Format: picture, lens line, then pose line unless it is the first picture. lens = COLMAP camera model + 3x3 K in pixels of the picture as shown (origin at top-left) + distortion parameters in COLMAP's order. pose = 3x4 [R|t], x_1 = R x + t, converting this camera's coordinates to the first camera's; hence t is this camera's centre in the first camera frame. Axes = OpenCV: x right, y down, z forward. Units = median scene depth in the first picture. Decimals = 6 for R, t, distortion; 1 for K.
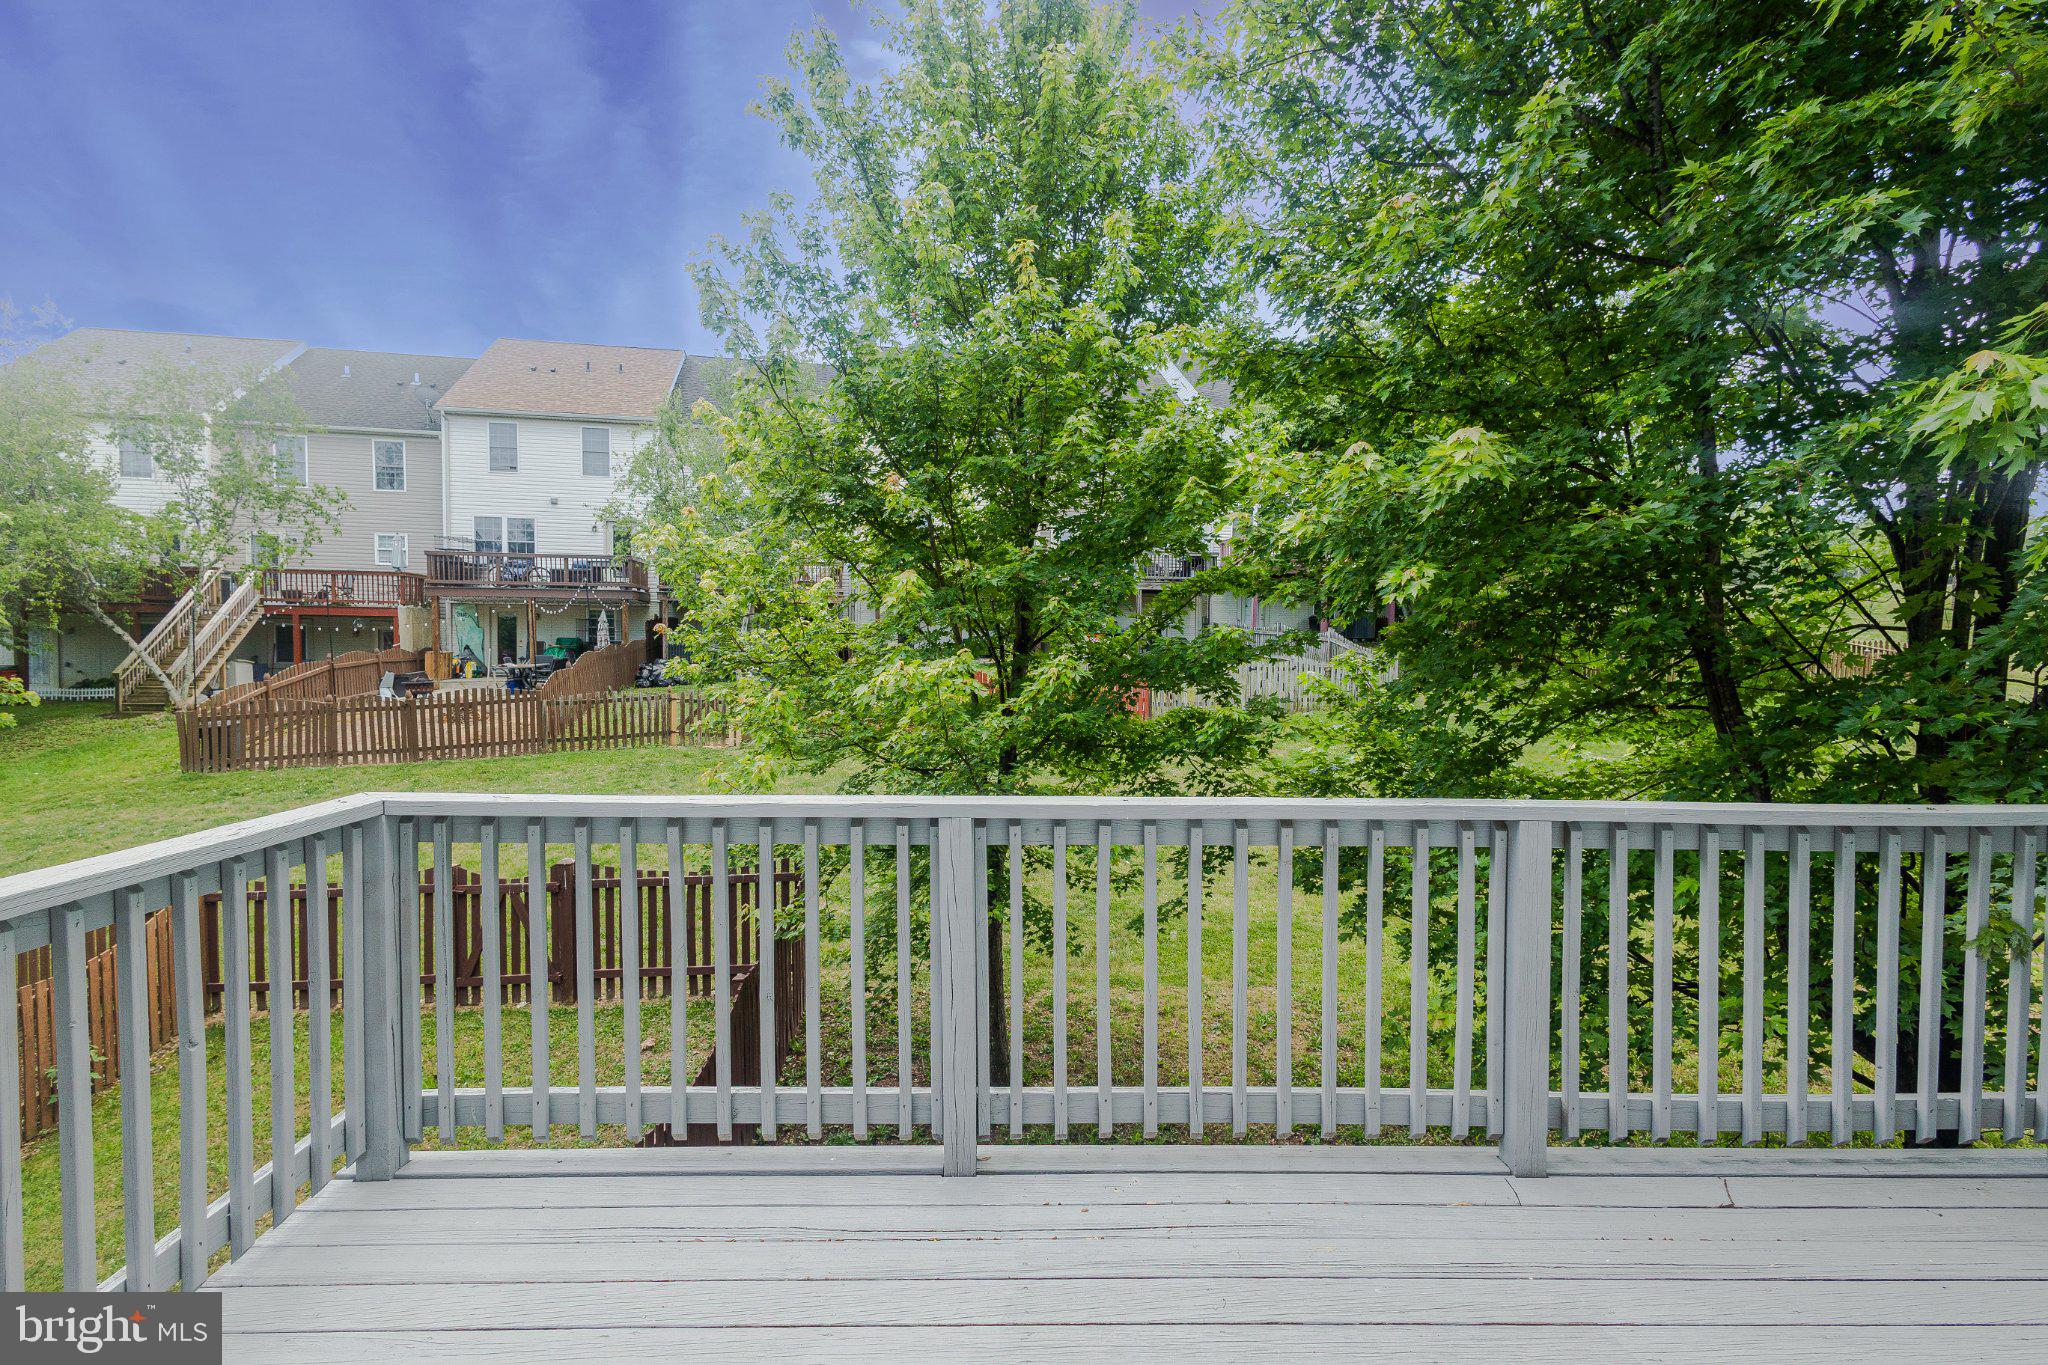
lens RADIAL K [[970.4, 0, 1020.2], [0, 970.4, 677.3], [0, 0, 1]] dist [0.010635, -0.000722]
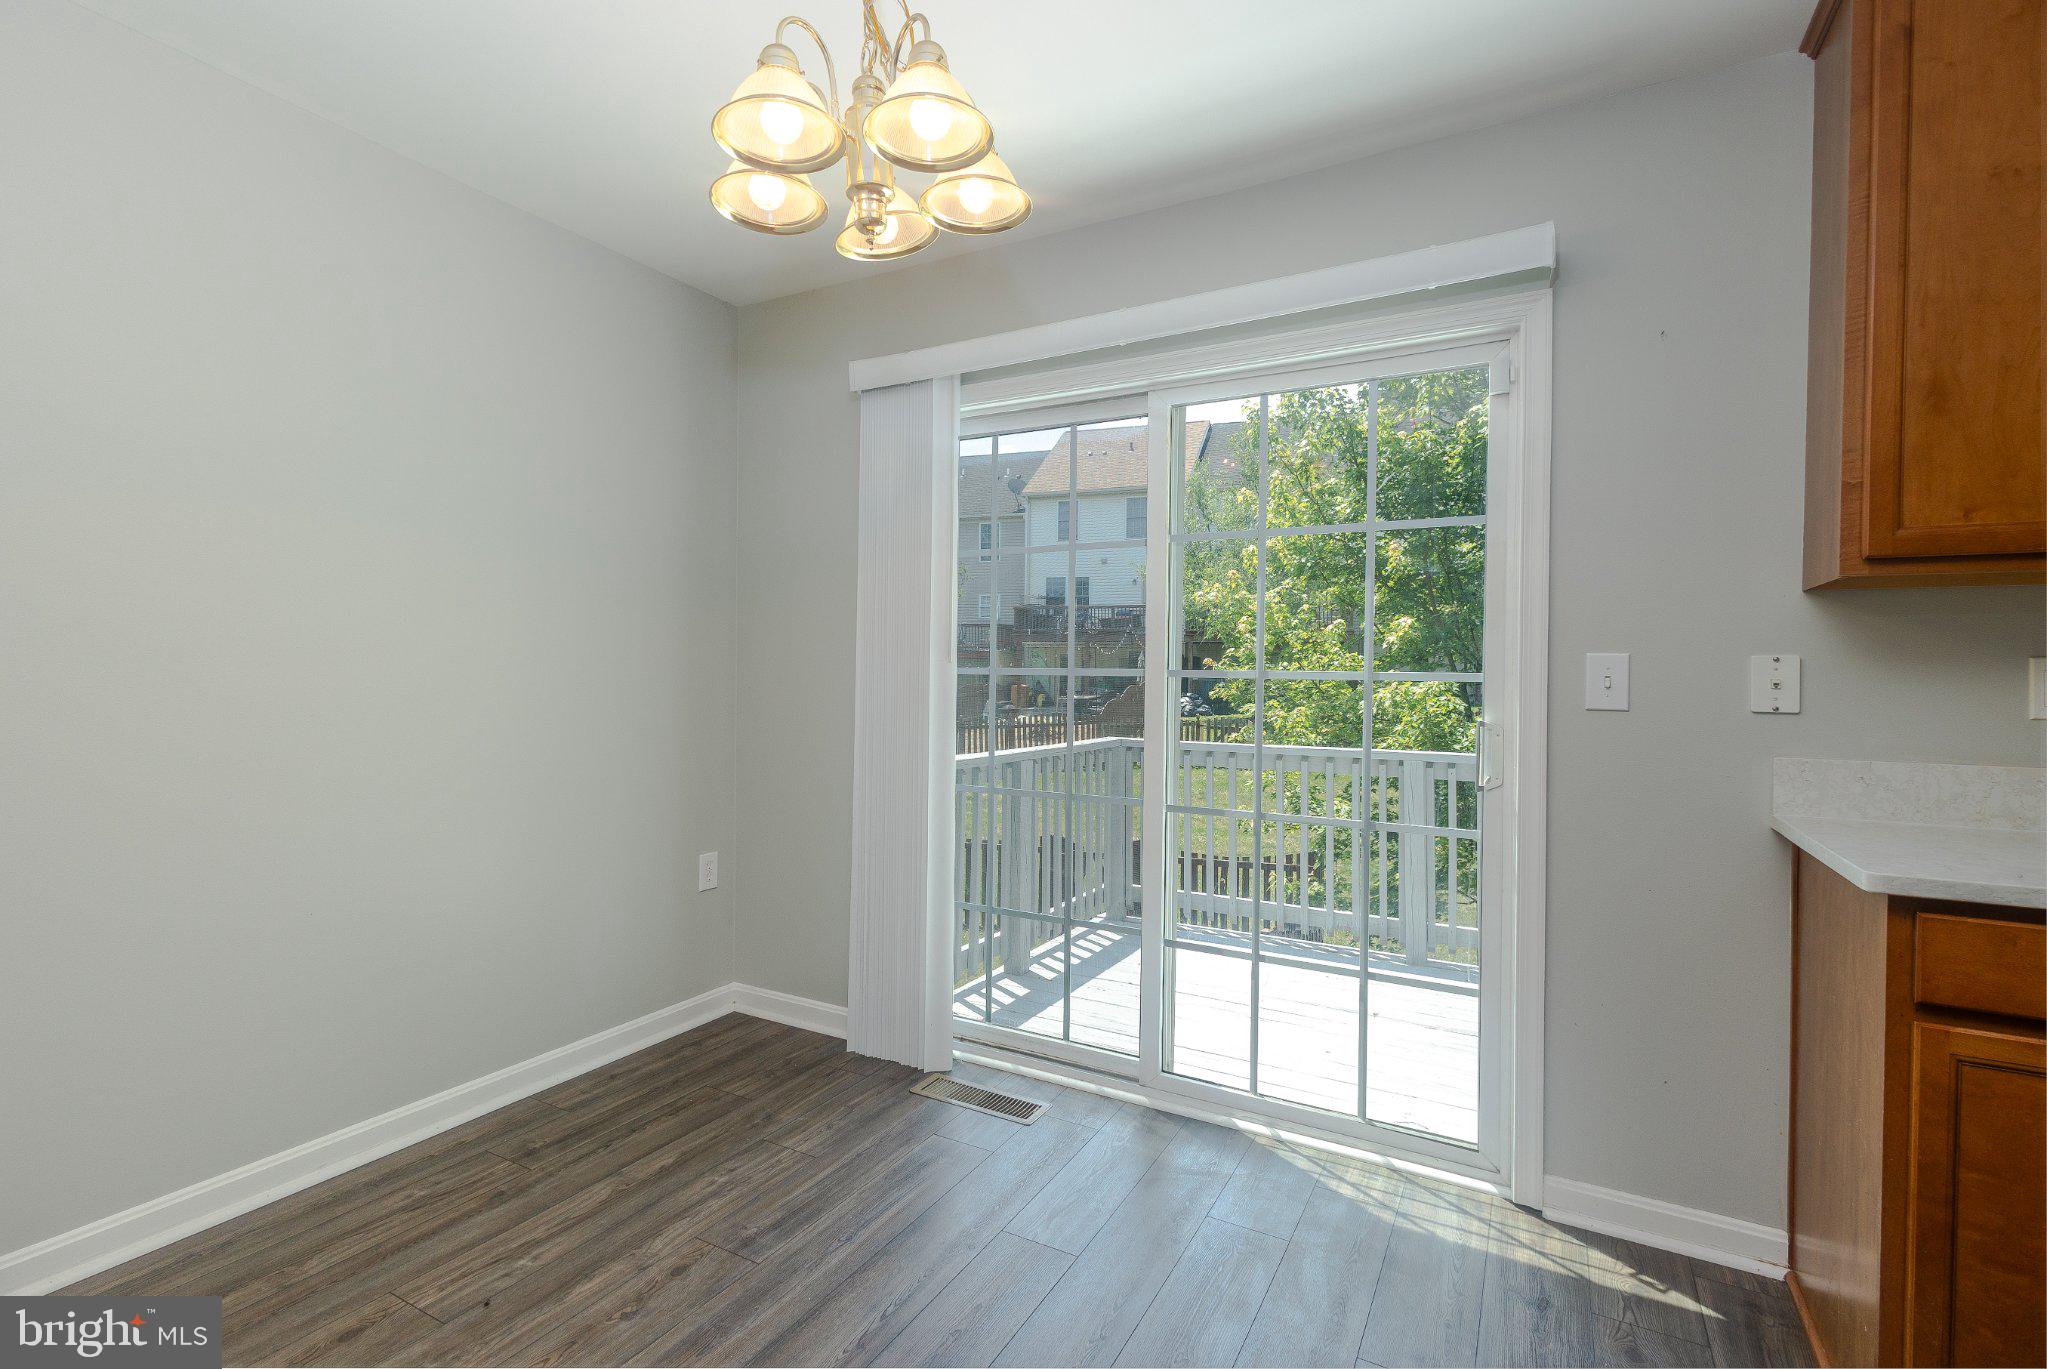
lens RADIAL K [[969.9, 0, 1007.4], [0, 969.9, 690.3], [0, 0, 1]] dist [0.010635, -0.000722]
pose [[0.866288, 0.008210, -0.499478, 0.054877], [-0.022203, 0.999510, -0.022079, 0.022597], [0.499052, 0.030217, 0.866045, -0.286089]]
